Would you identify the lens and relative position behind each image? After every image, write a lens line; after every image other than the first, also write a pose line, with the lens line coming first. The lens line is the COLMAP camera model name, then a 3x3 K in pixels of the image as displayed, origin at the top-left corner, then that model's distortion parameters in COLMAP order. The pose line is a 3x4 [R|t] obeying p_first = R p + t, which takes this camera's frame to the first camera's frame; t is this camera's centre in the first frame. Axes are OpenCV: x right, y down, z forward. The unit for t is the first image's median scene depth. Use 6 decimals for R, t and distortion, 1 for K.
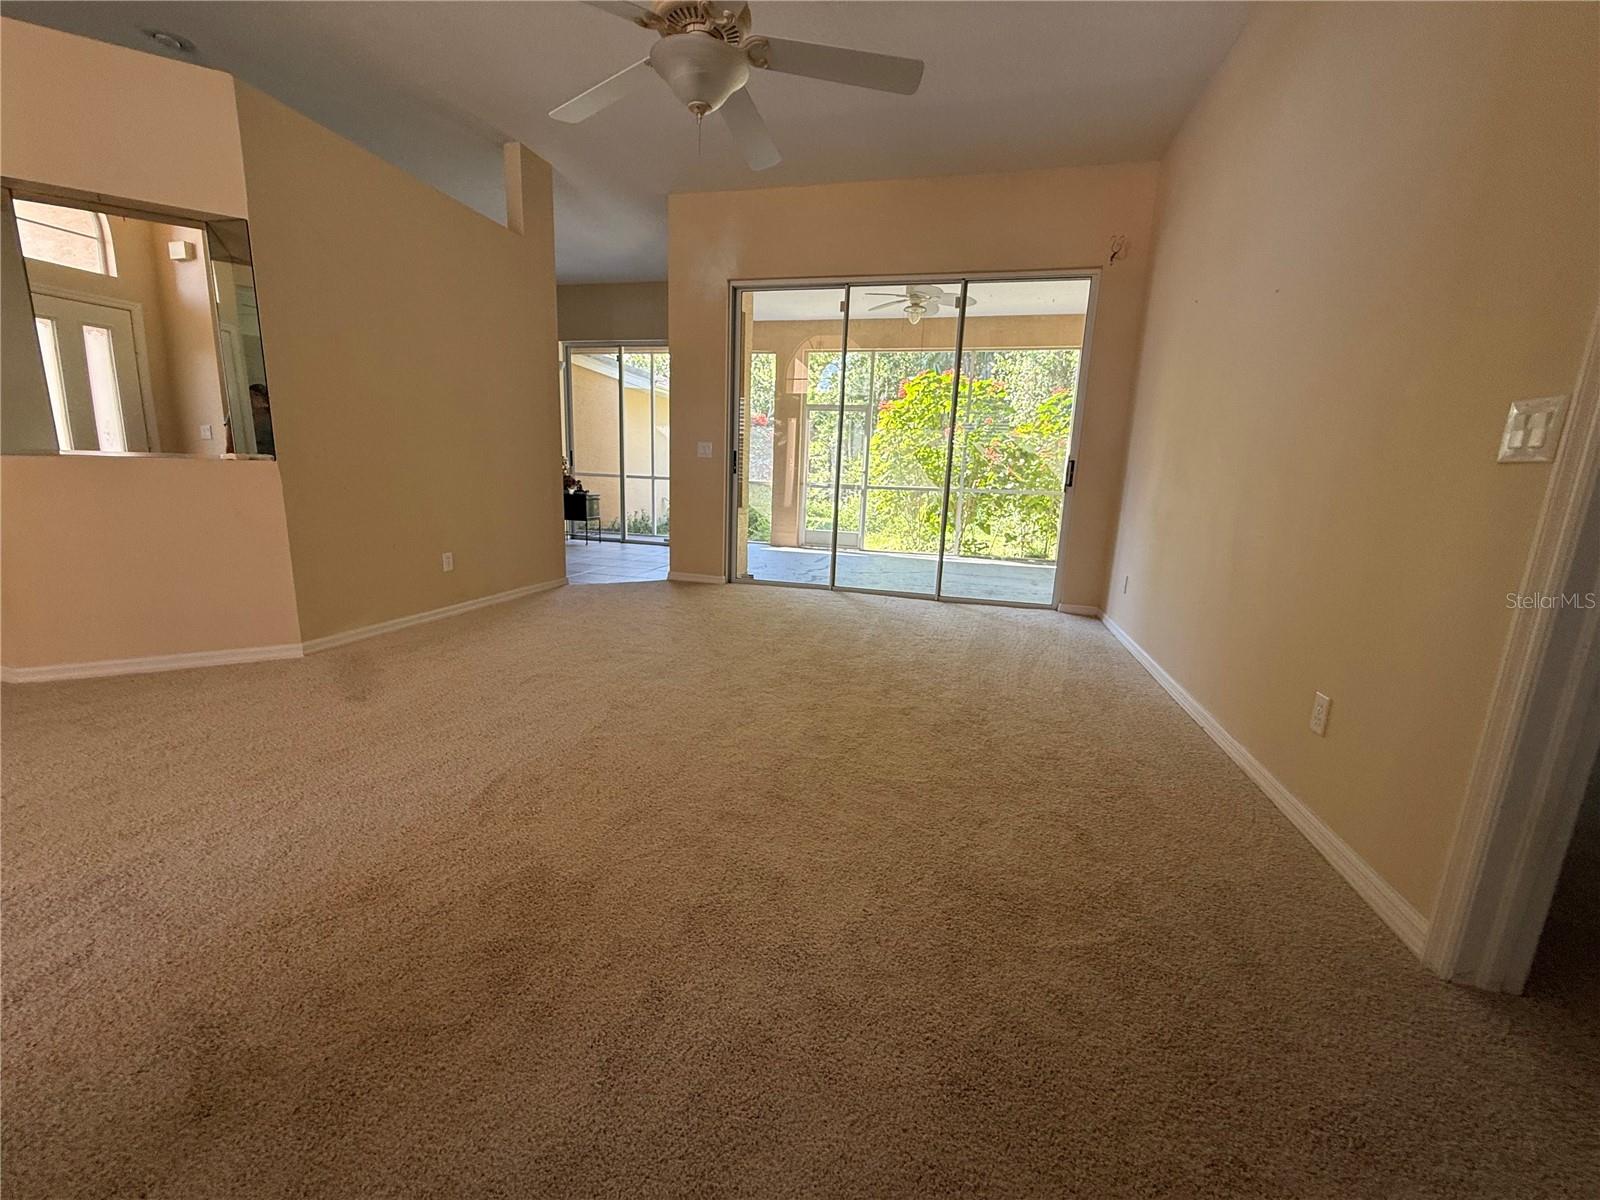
lens RADIAL K [[640.1, 0, 800.0], [0, 640.1, 600.0], [0, 0, 1]] dist [0.007352, 0.000486]
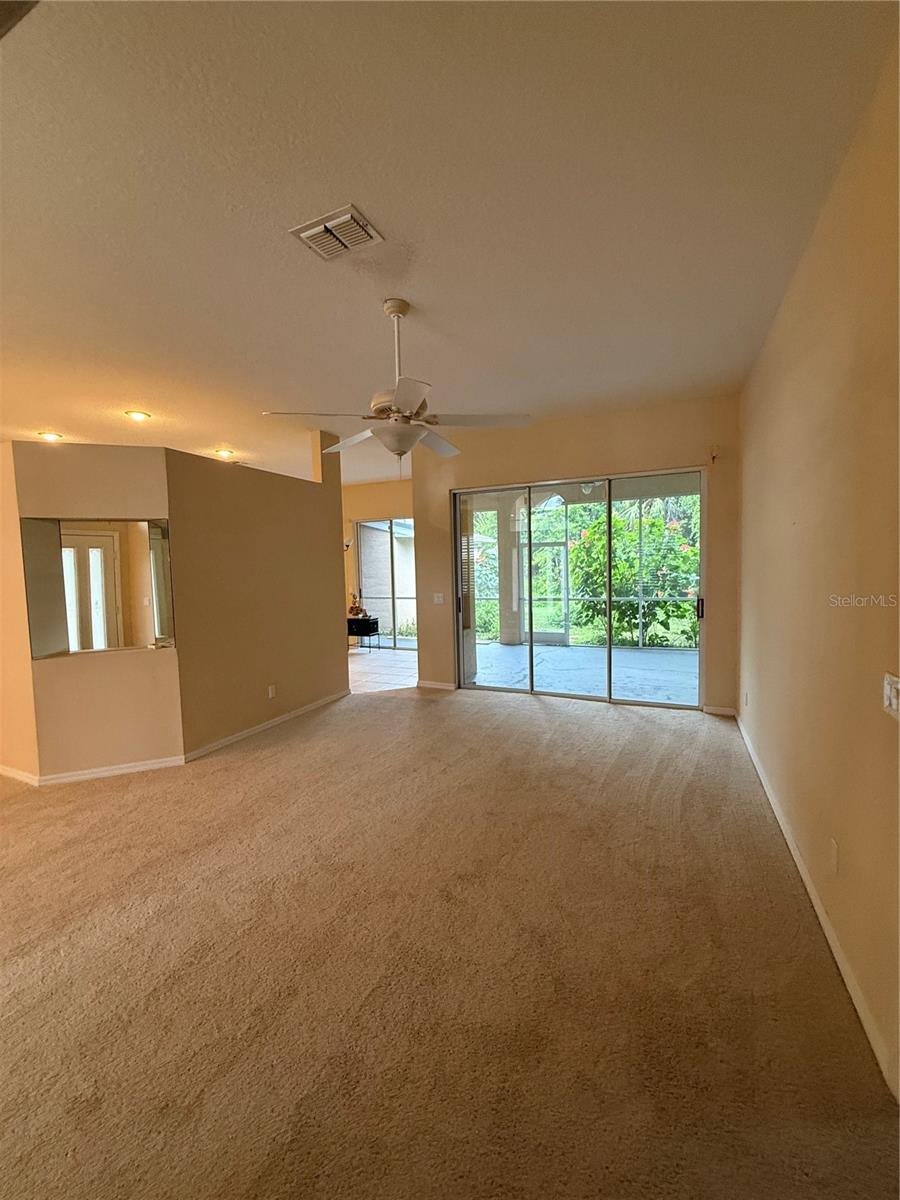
lens RADIAL K [[480.2, 0, 450.0], [0, 480.2, 600.0], [0, 0, 1]] dist [0.000131, 0.010655]
pose [[0.982985, -0.050390, -0.176641, 0.077116], [0.025308, 0.989619, -0.141468, -0.080714], [0.181936, 0.134590, 0.974056, -0.075243]]
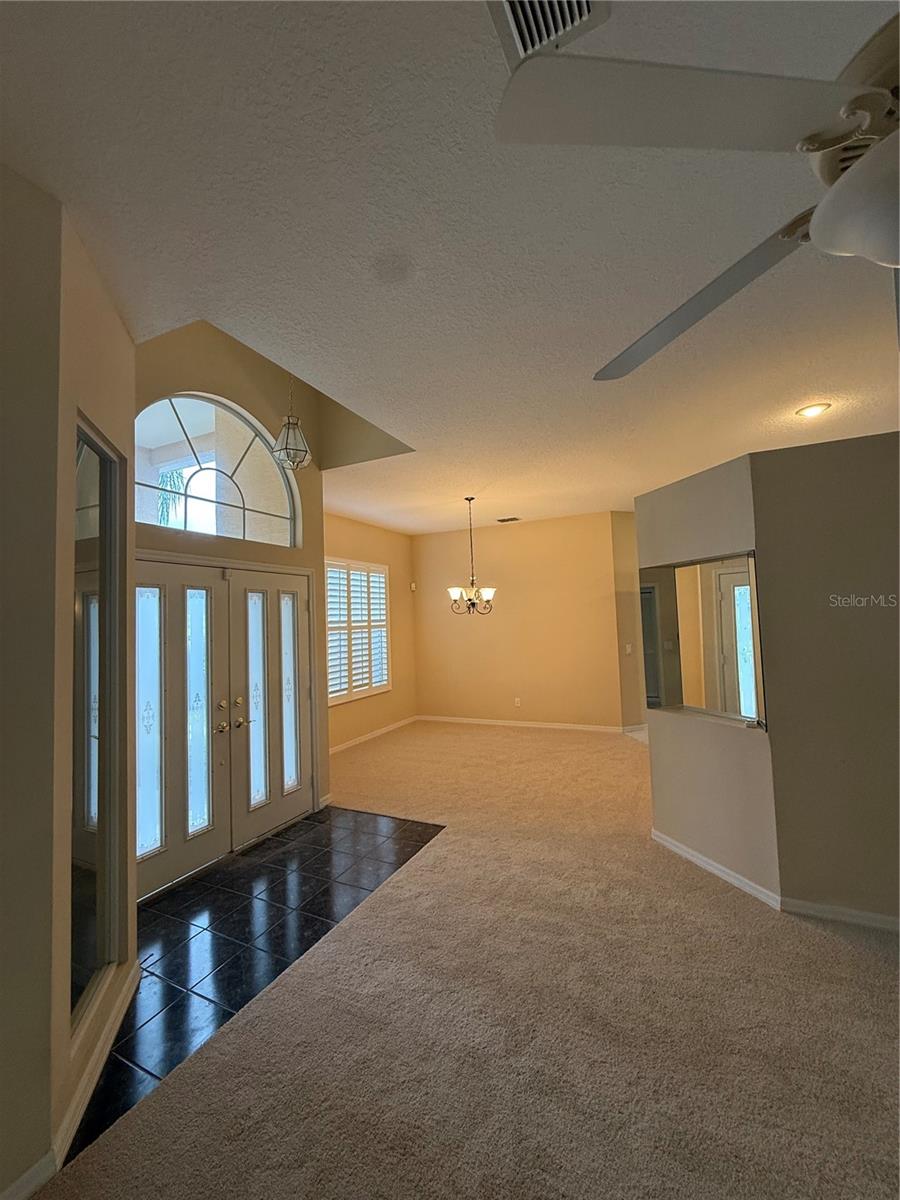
lens RADIAL K [[480.1, 0, 450.0], [0, 480.1, 600.0], [0, 0, 1]] dist [0.007352, 0.000486]
pose [[-0.181927, -0.090363, -0.979151, 0.105103], [-0.181040, 0.981824, -0.056973, -0.166835], [0.966503, 0.166900, -0.194979, 0.318937]]
